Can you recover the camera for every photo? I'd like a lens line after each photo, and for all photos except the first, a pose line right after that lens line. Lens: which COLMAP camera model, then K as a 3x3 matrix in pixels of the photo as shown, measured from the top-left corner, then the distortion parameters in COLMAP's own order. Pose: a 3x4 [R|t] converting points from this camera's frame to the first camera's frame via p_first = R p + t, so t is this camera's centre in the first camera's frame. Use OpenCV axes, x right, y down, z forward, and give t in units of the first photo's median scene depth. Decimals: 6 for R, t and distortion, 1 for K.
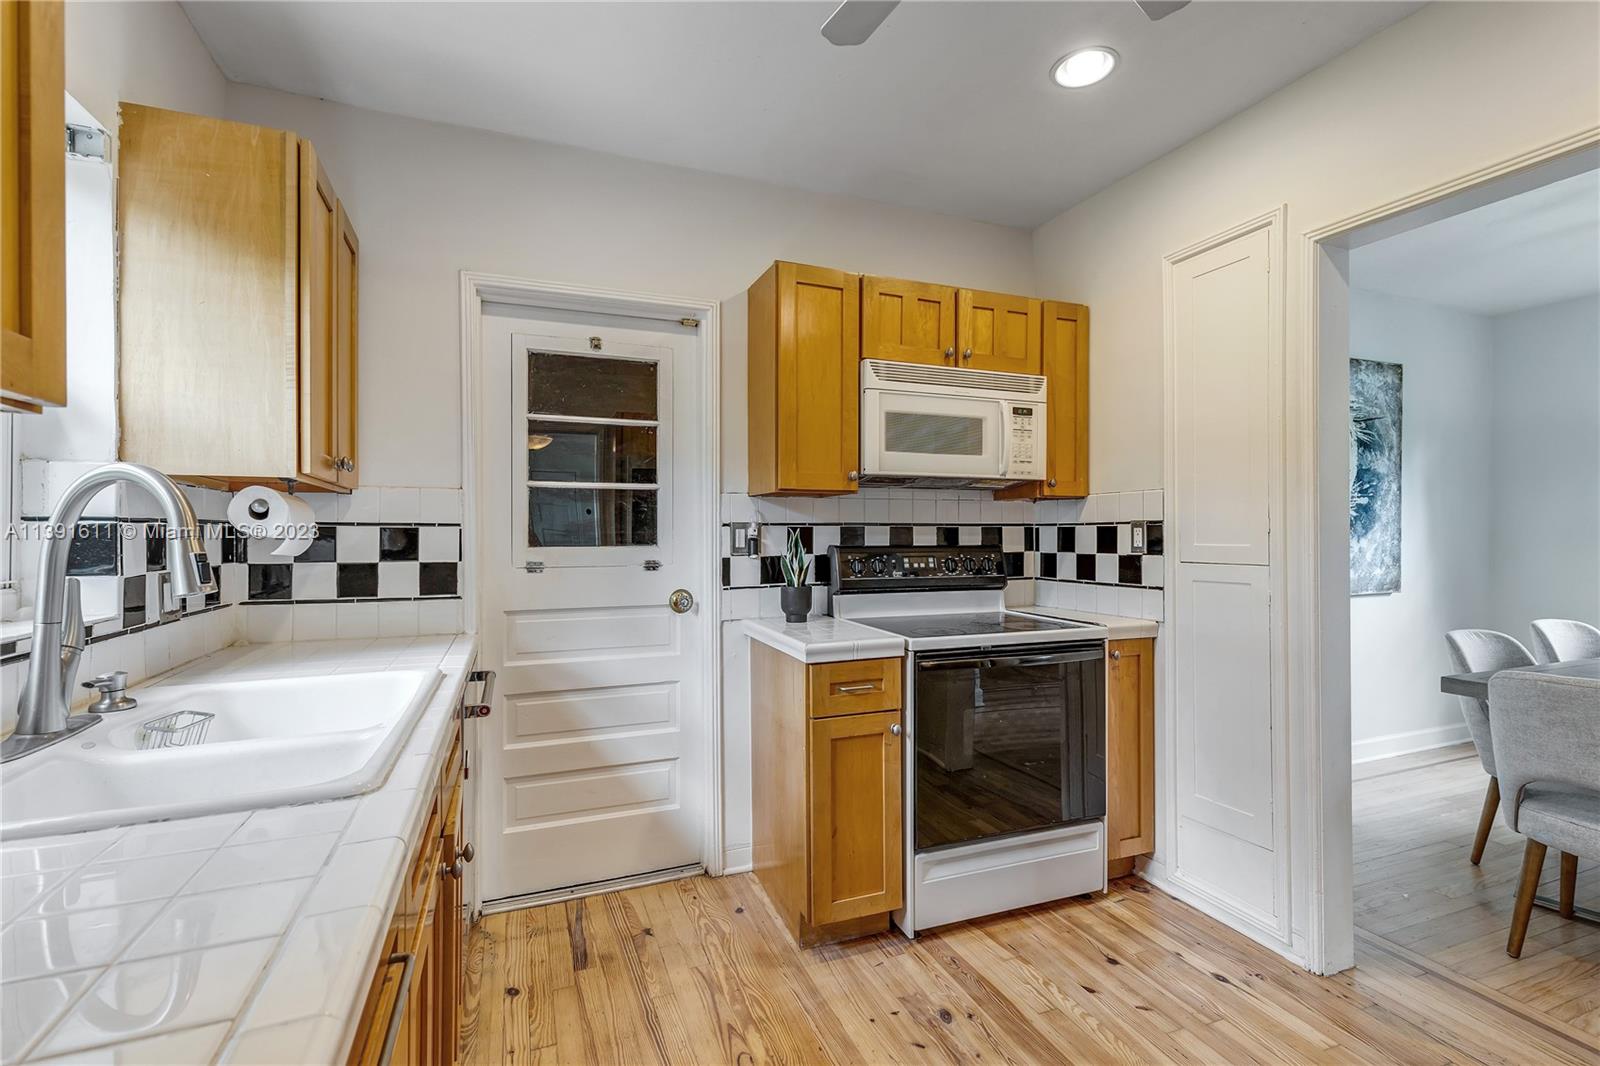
lens RADIAL K [[723.1, 0, 829.9], [0, 723.1, 531.0], [0, 0, 1]] dist [0.015354, -0.002566]
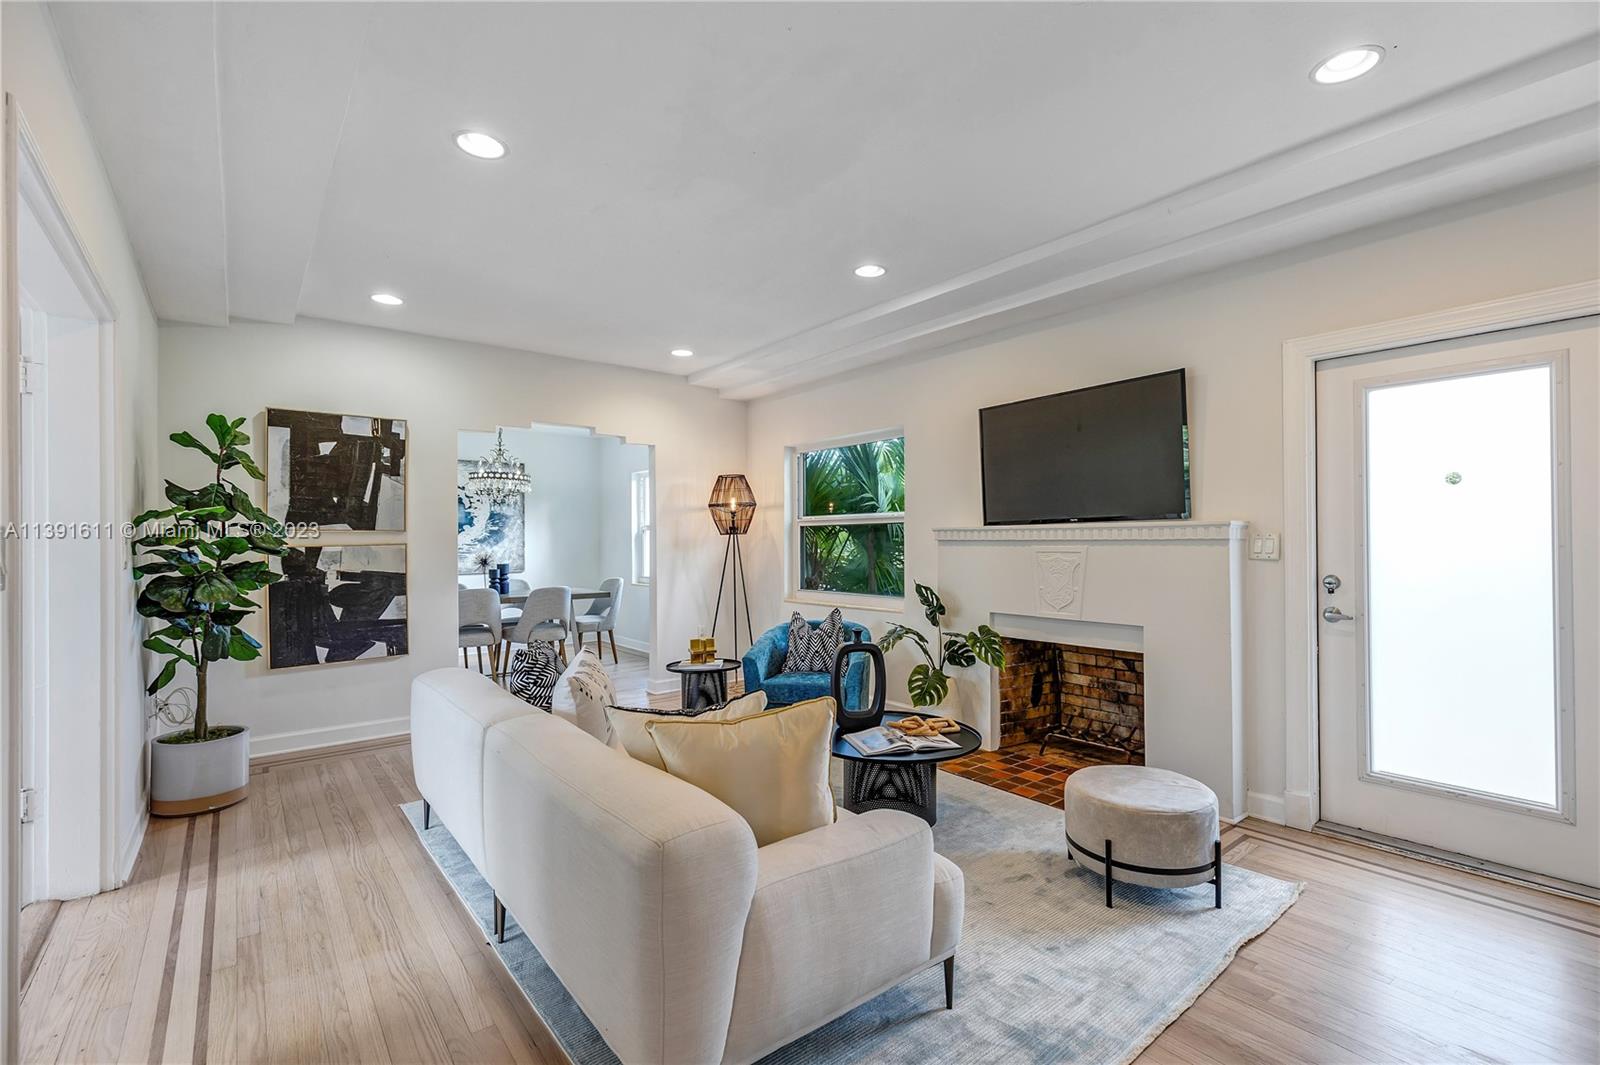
lens RADIAL K [[723.1, 0, 803.9], [0, 723.1, 538.2], [0, 0, 1]] dist [0.015354, -0.002566]
pose [[0.962879, -0.004375, 0.269899, 1.487235], [0.003701, 0.999989, 0.003005, -0.022541], [-0.269909, -0.001895, 0.962884, -1.843747]]
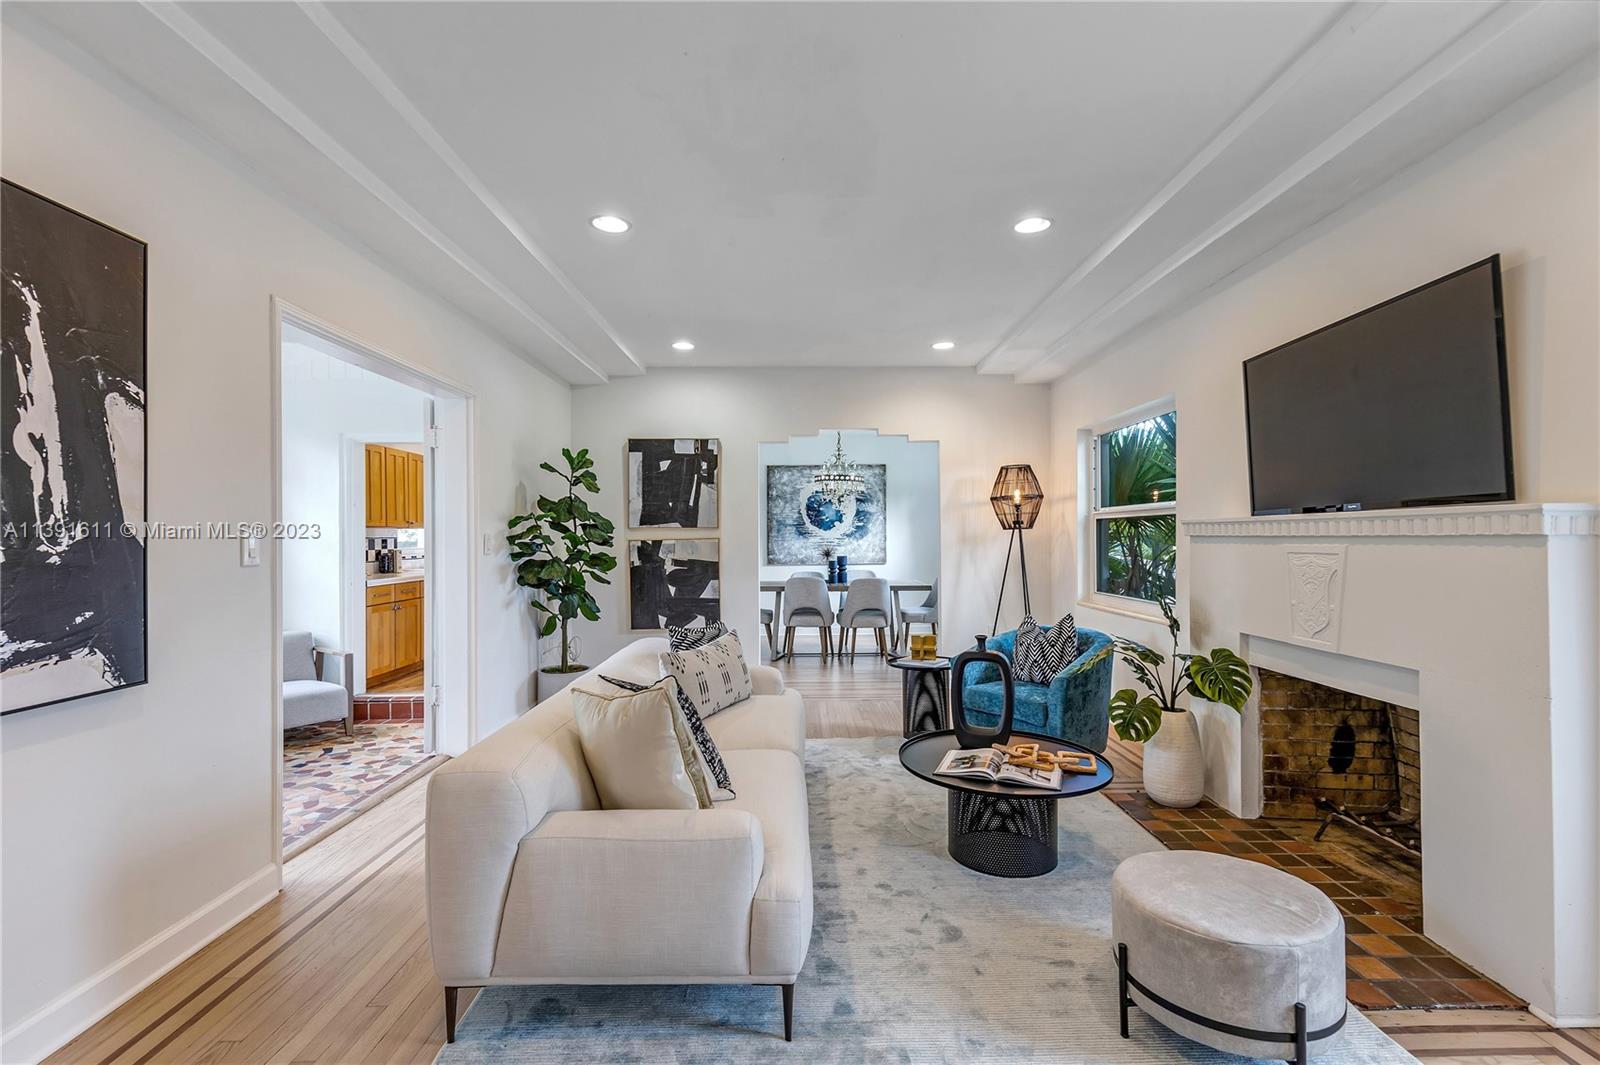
lens RADIAL K [[723.1, 0, 797.1], [0, 723.1, 534.4], [0, 0, 1]] dist [0.015354, -0.002566]
pose [[0.924466, -0.005489, -0.381225, 2.078020], [0.006995, 0.999972, 0.002565, -0.022812], [0.381200, -0.005038, 0.924479, -1.805736]]
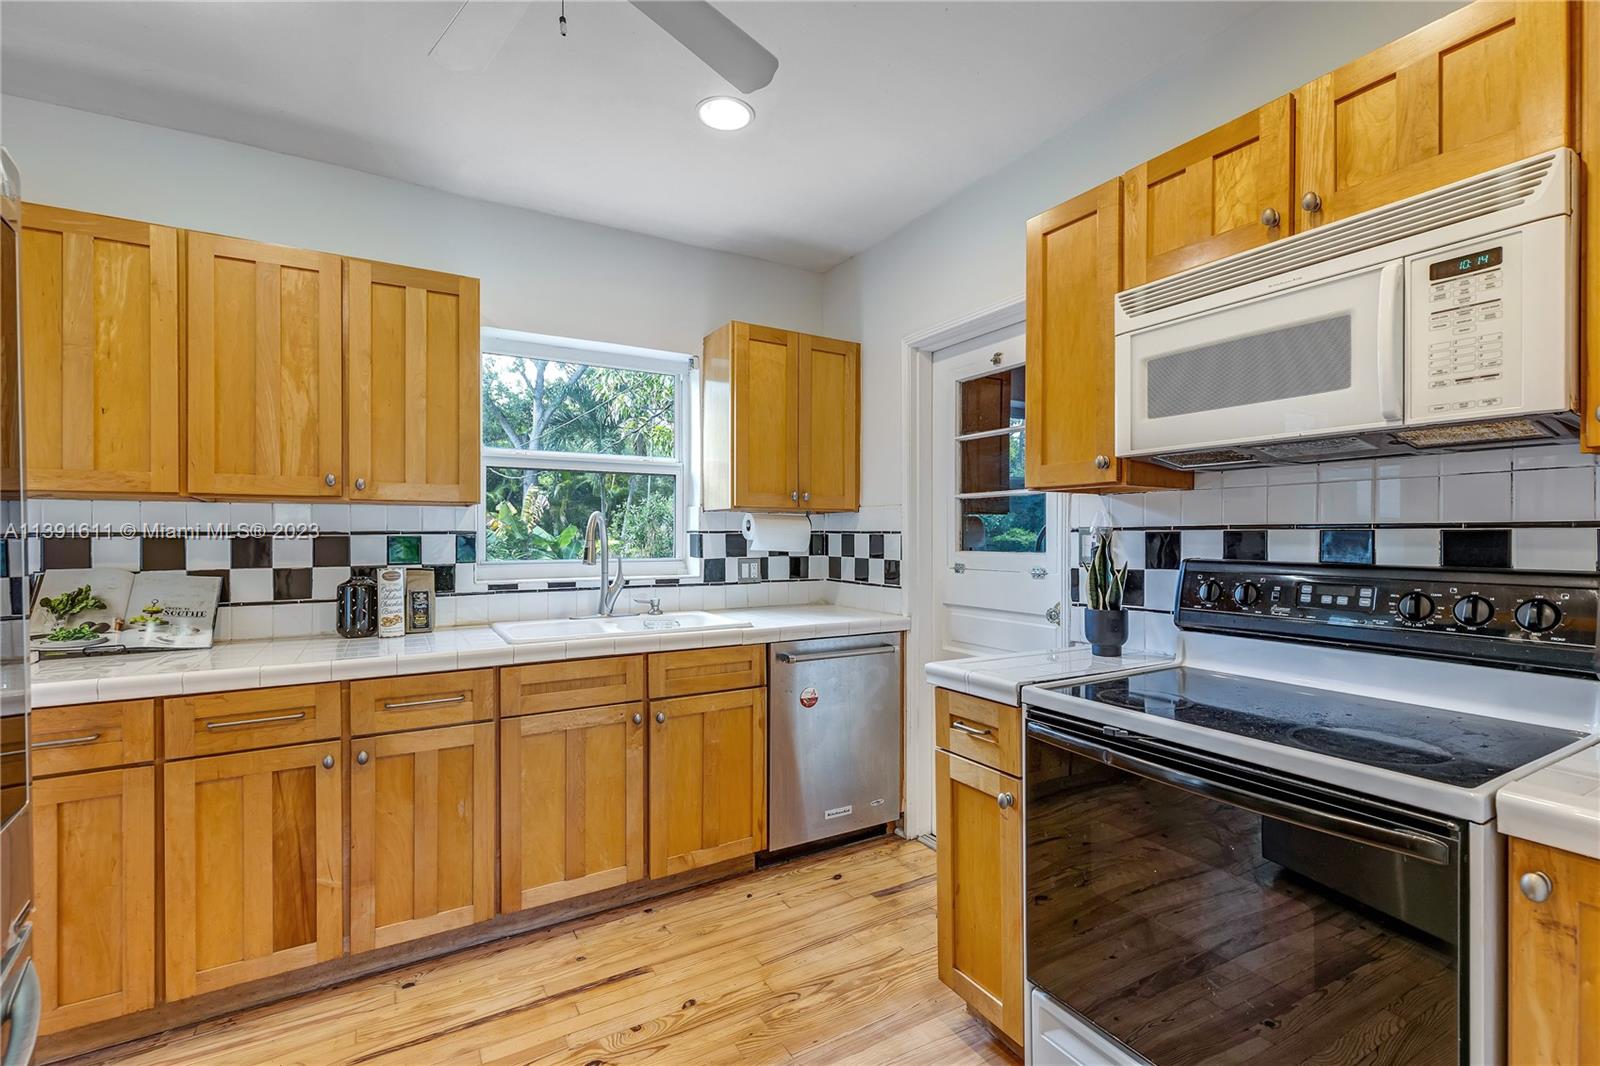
lens RADIAL K [[723.1, 0, 794.6], [0, 723.1, 537.2], [0, 0, 1]] dist [0.015354, -0.002566]
pose [[0.131403, 0.003215, -0.991324, 0.637372], [0.002356, 0.999991, 0.003555, -0.003639], [0.991326, -0.002803, 0.131395, 0.533000]]
